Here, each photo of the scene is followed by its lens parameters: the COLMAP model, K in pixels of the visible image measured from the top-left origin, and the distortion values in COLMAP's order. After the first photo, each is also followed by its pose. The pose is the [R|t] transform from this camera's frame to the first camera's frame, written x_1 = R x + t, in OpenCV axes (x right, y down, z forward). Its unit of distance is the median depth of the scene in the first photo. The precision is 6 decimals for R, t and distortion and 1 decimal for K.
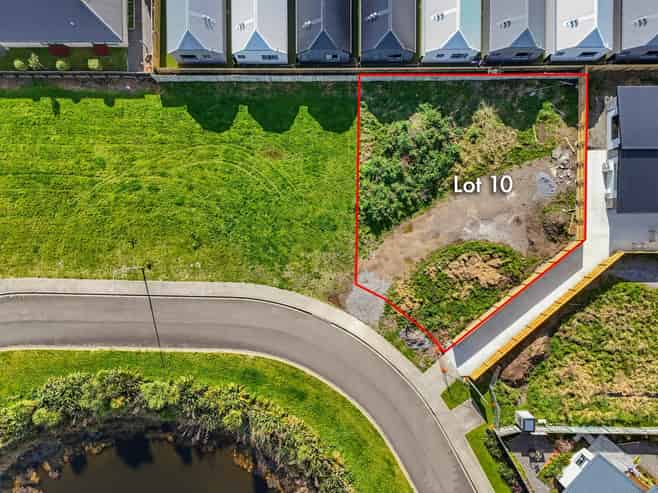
lens RADIAL K [[479.9, 0, 329.0], [0, 479.9, 246.5], [0, 0, 1]] dist [0.096680, -0.101742]
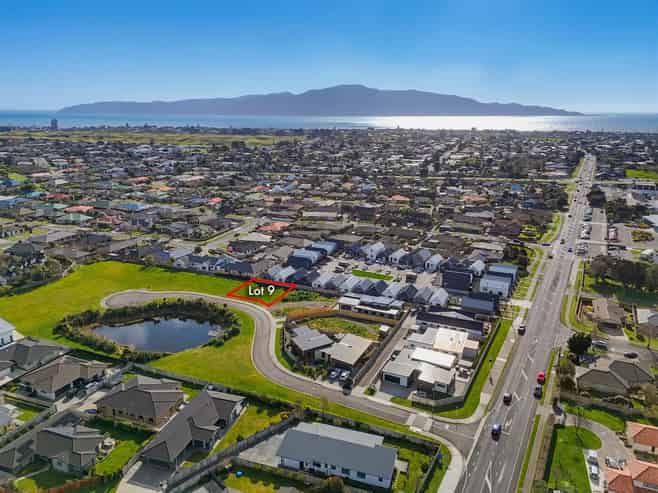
lens RADIAL K [[479.9, 0, 329.0], [0, 479.9, 246.5], [0, 0, 1]] dist [0.096680, -0.101742]
pose [[0.914481, 0.121530, -0.385946, 1.844822], [-0.404472, 0.248107, -0.880253, 3.059738], [-0.011221, 0.961079, 0.276045, -0.476354]]
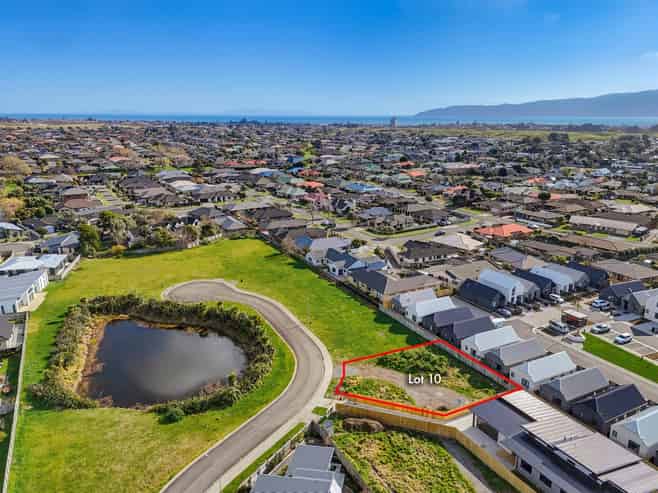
lens RADIAL K [[479.9, 0, 329.0], [0, 479.9, 246.5], [0, 0, 1]] dist [0.096680, -0.101742]
pose [[0.469836, 0.243497, -0.848506, 1.506603], [-0.882746, 0.125687, -0.452727, 0.941412], [-0.003592, 0.961723, 0.273999, 0.032497]]
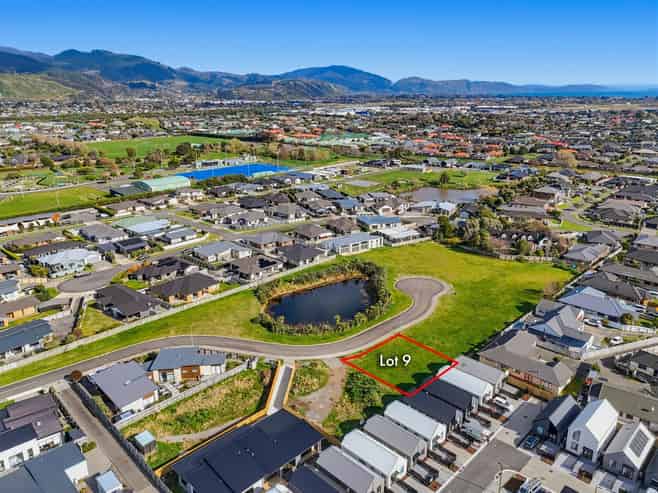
lens RADIAL K [[479.9, 0, 329.0], [0, 479.9, 246.5], [0, 0, 1]] dist [0.096680, -0.101742]
pose [[-0.704168, 0.227479, -0.672608, 1.577628], [-0.709895, -0.206806, 0.673261, -1.374408], [0.014053, 0.951570, 0.307112, -0.285794]]
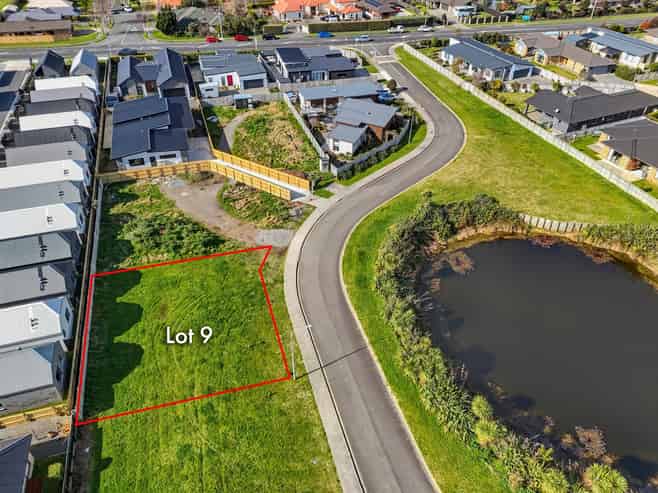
lens RADIAL K [[479.9, 0, 329.0], [0, 479.9, 246.5], [0, 0, 1]] dist [0.096680, -0.101742]
pose [[-0.305478, -0.578159, 0.756581, -0.969406], [0.952199, -0.185681, 0.242568, -0.074010], [0.000240, 0.794515, 0.607244, 0.223956]]
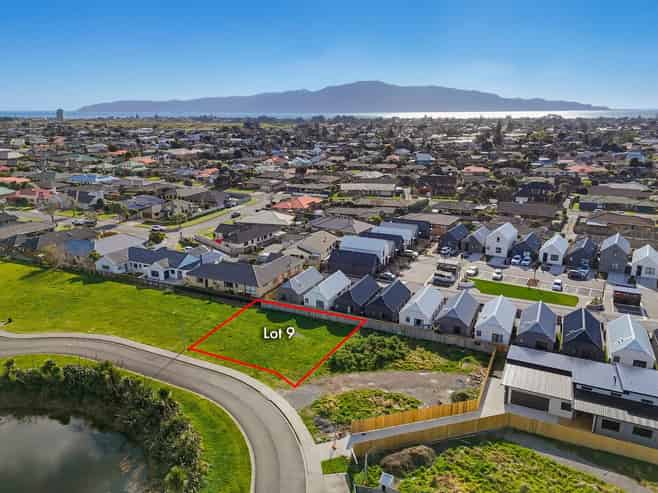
lens RADIAL K [[479.9, 0, 329.0], [0, 479.9, 246.5], [0, 0, 1]] dist [0.096680, -0.101742]
pose [[0.900584, 0.124296, -0.416532, 0.624660], [-0.434664, 0.248869, -0.865524, 1.091894], [-0.003919, 0.960528, 0.278155, 0.263004]]
